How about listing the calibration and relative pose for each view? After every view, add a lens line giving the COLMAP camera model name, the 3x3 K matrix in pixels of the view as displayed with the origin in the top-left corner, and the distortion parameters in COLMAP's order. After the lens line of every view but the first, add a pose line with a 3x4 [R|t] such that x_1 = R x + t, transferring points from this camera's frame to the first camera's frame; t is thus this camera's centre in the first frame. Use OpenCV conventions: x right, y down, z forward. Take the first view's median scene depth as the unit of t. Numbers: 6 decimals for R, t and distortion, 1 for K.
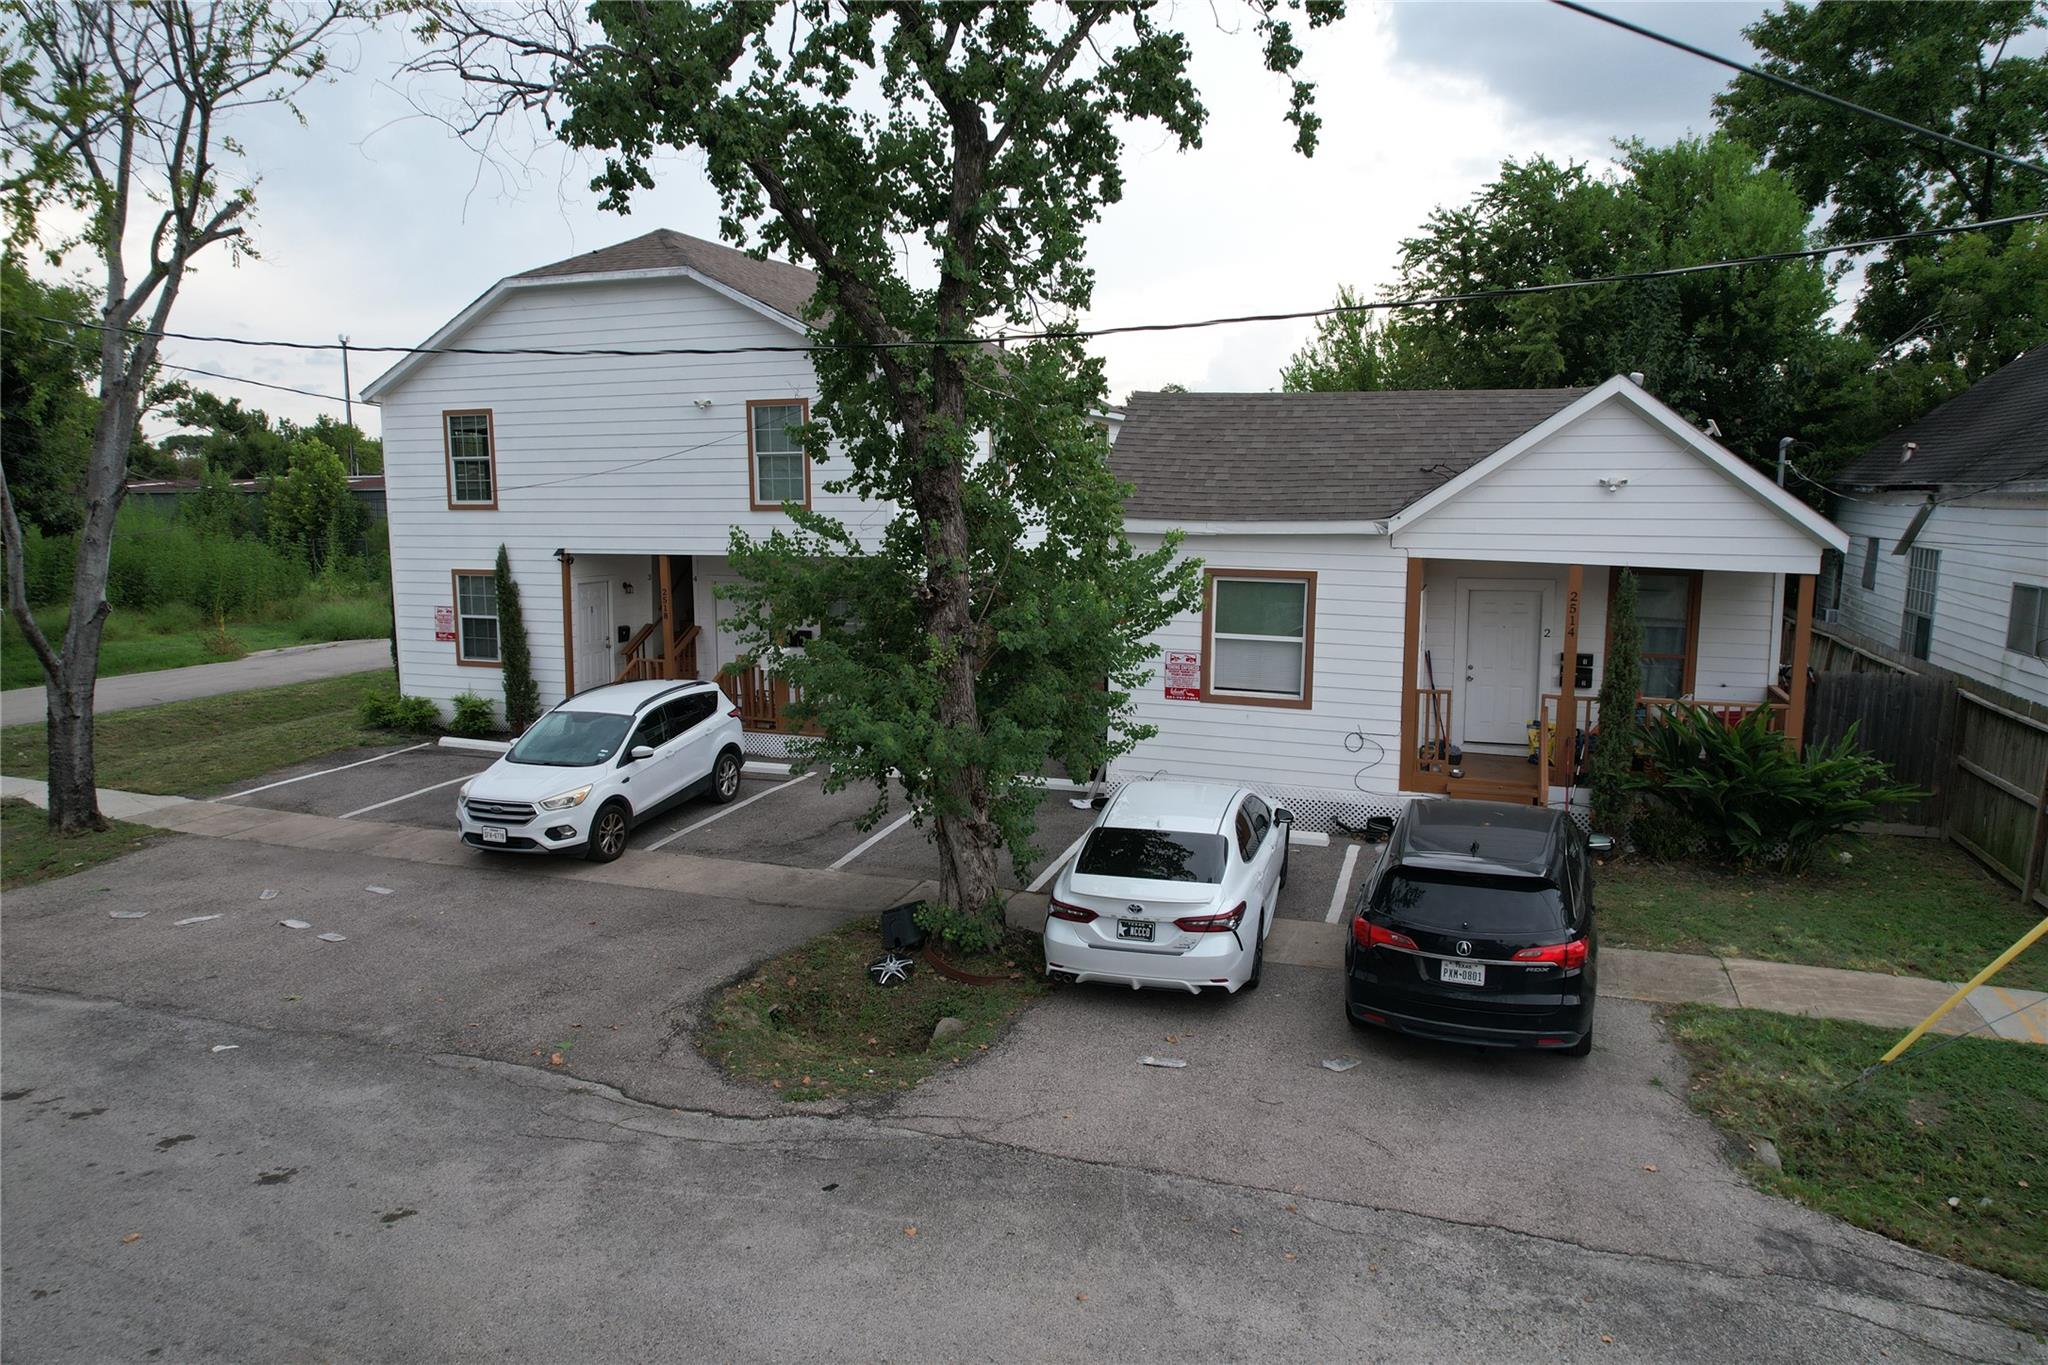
lens RADIAL K [[1308.5, 0, 1033.8], [0, 1308.5, 685.8], [0, 0, 1]] dist [-0.080085, 0.075425]
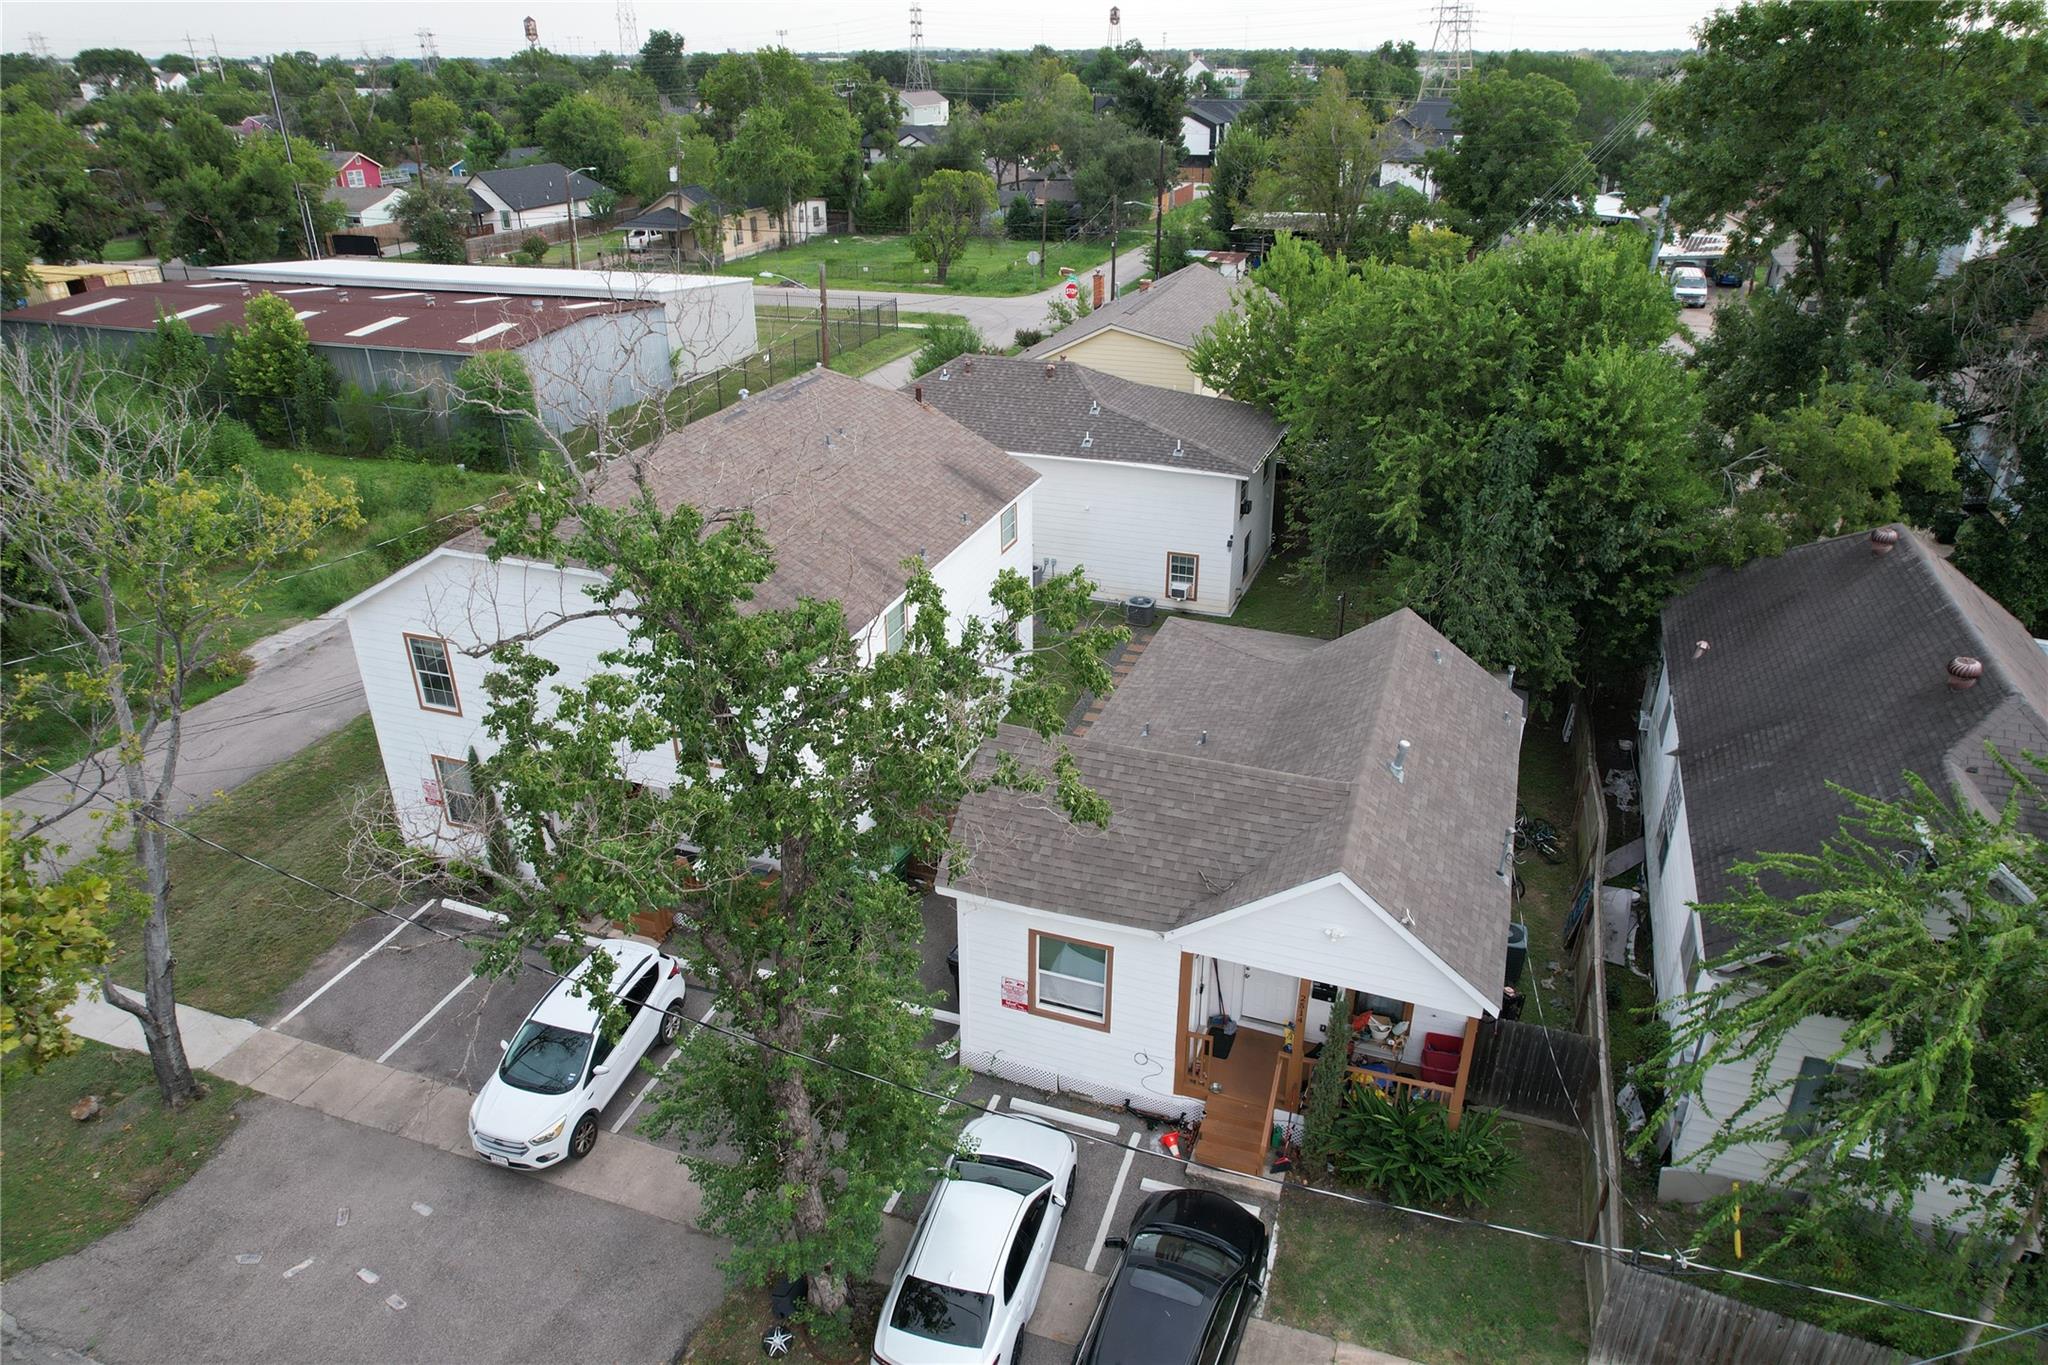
lens RADIAL K [[1308.5, 0, 1033.9], [0, 1308.5, 689.5], [0, 0, 1]] dist [-0.080085, 0.075425]
pose [[0.999974, -0.002048, -0.006867, 0.140098], [0.004038, 0.952680, 0.303947, -0.671712], [0.005920, -0.303967, 0.952664, -0.126633]]
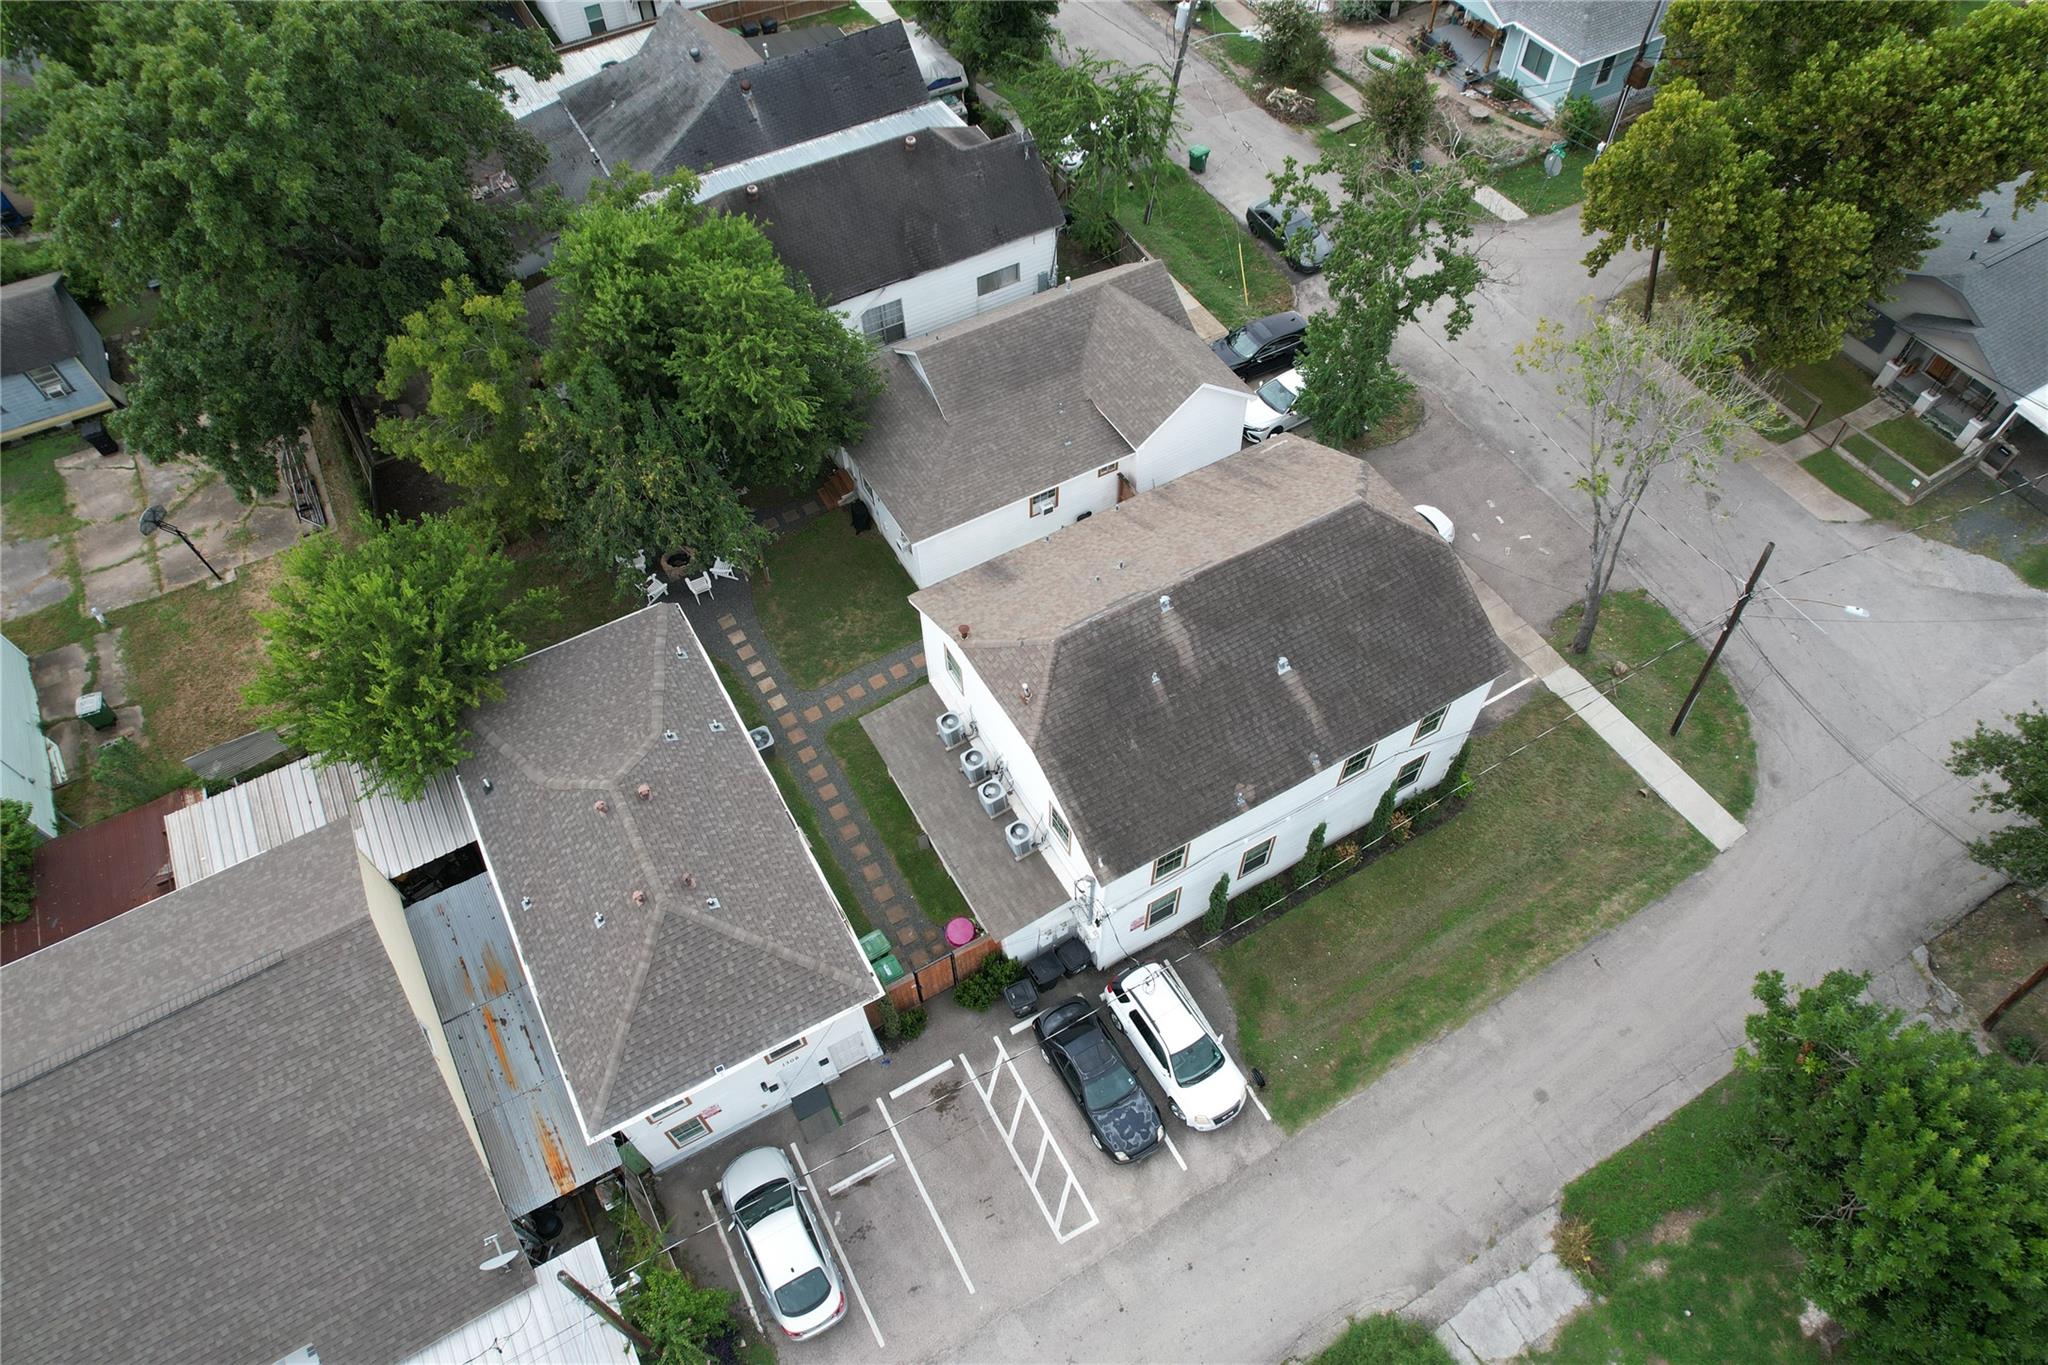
lens RADIAL K [[1308.5, 0, 1038.3], [0, 1308.5, 688.1], [0, 0, 1]] dist [-0.080085, 0.075425]
pose [[-0.759618, -0.524856, 0.384067, -0.938354], [0.108728, 0.479741, 0.870647, -2.174261], [-0.641217, 0.703118, -0.307353, 2.480646]]
